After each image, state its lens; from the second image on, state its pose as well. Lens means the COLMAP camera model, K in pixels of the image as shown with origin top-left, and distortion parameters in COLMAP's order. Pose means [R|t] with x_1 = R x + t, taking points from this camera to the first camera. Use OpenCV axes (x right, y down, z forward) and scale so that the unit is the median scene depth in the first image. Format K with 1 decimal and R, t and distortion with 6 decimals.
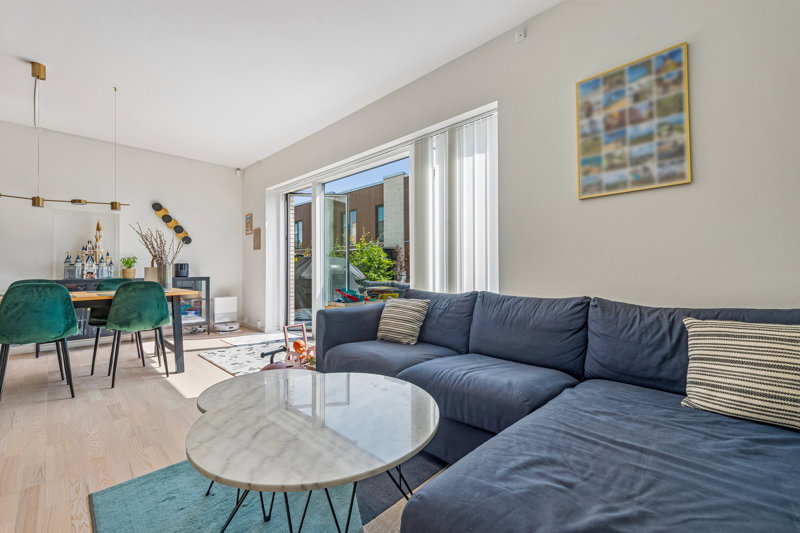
lens RADIAL K [[327.8, 0, 400.0], [0, 327.8, 266.5], [0, 0, 1]] dist [0.010435, -0.000143]
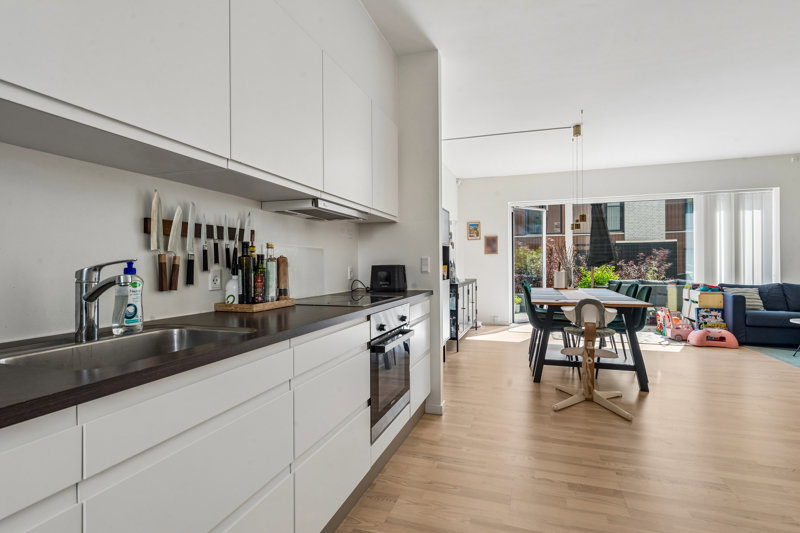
lens RADIAL K [[395.9, 0, 398.4], [0, 395.9, 262.8], [0, 0, 1]] dist [-0.000520, -0.000272]
pose [[0.906350, -0.000325, 0.422527, -2.173046], [-0.000973, 0.999995, 0.002857, -0.038039], [-0.422526, -0.003000, 0.906346, -0.157155]]
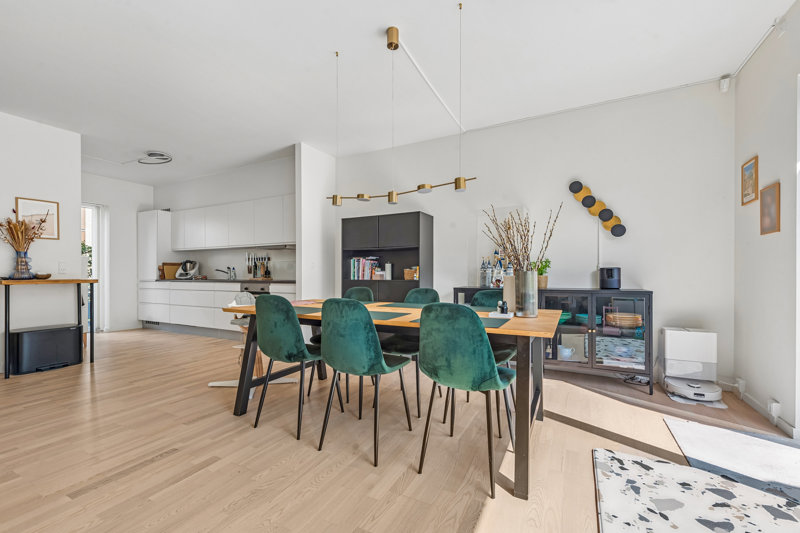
lens RADIAL K [[331.2, 0, 402.6], [0, 331.2, 275.0], [0, 0, 1]] dist [0.002021, 0.000122]
pose [[0.275843, 0.007067, -0.961177, -0.251114], [0.006209, 0.999939, 0.009134, -0.005739], [0.961183, -0.008487, 0.275782, 0.701126]]
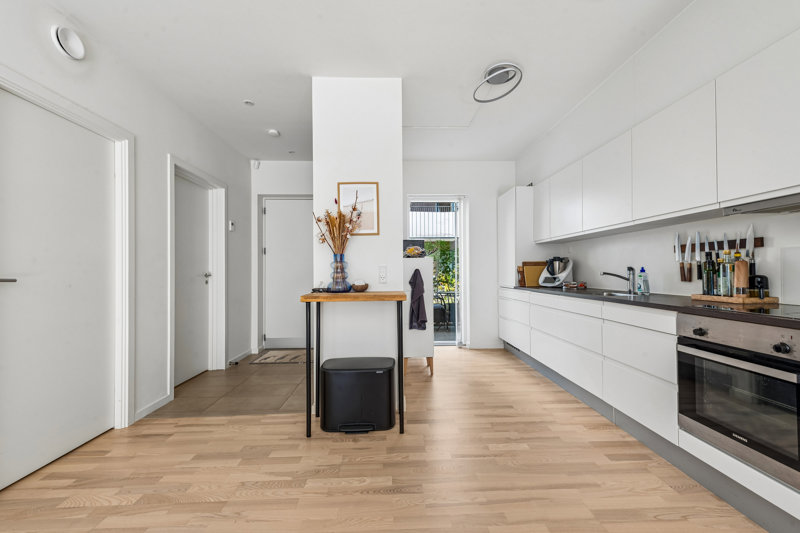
lens RADIAL K [[322.4, 0, 410.3], [0, 322.4, 267.5], [0, 0, 1]] dist [0.000367, 0.000000]
pose [[-0.683276, 0.001638, -0.730159, -1.247738], [0.018163, 0.999726, -0.014755, -0.035331], [0.729934, -0.023344, -0.683118, 0.441526]]
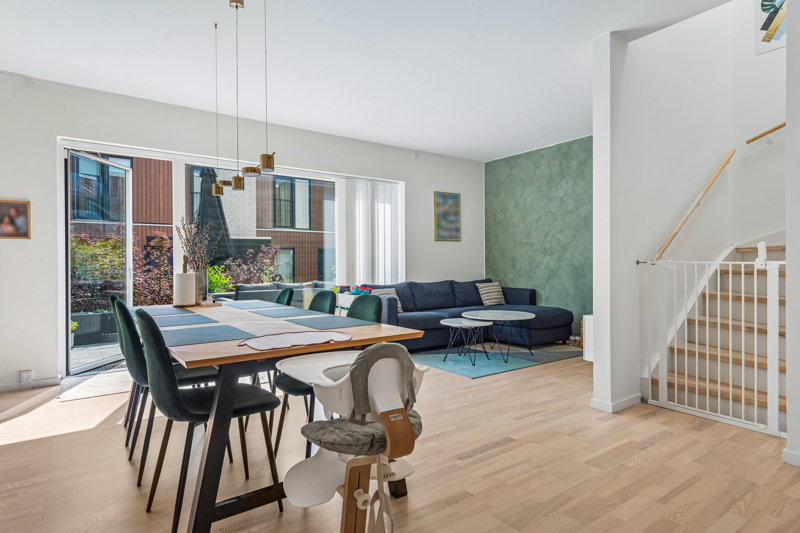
lens RADIAL K [[447.3, 0, 400.0], [0, 447.3, 266.5], [0, 0, 1]] dist [0.027321, -0.000430]
pose [[0.181744, -0.005014, 0.983333, -1.749578], [-0.004991, 0.999969, 0.006021, -0.021249], [-0.983333, -0.006002, 0.181713, 0.425121]]
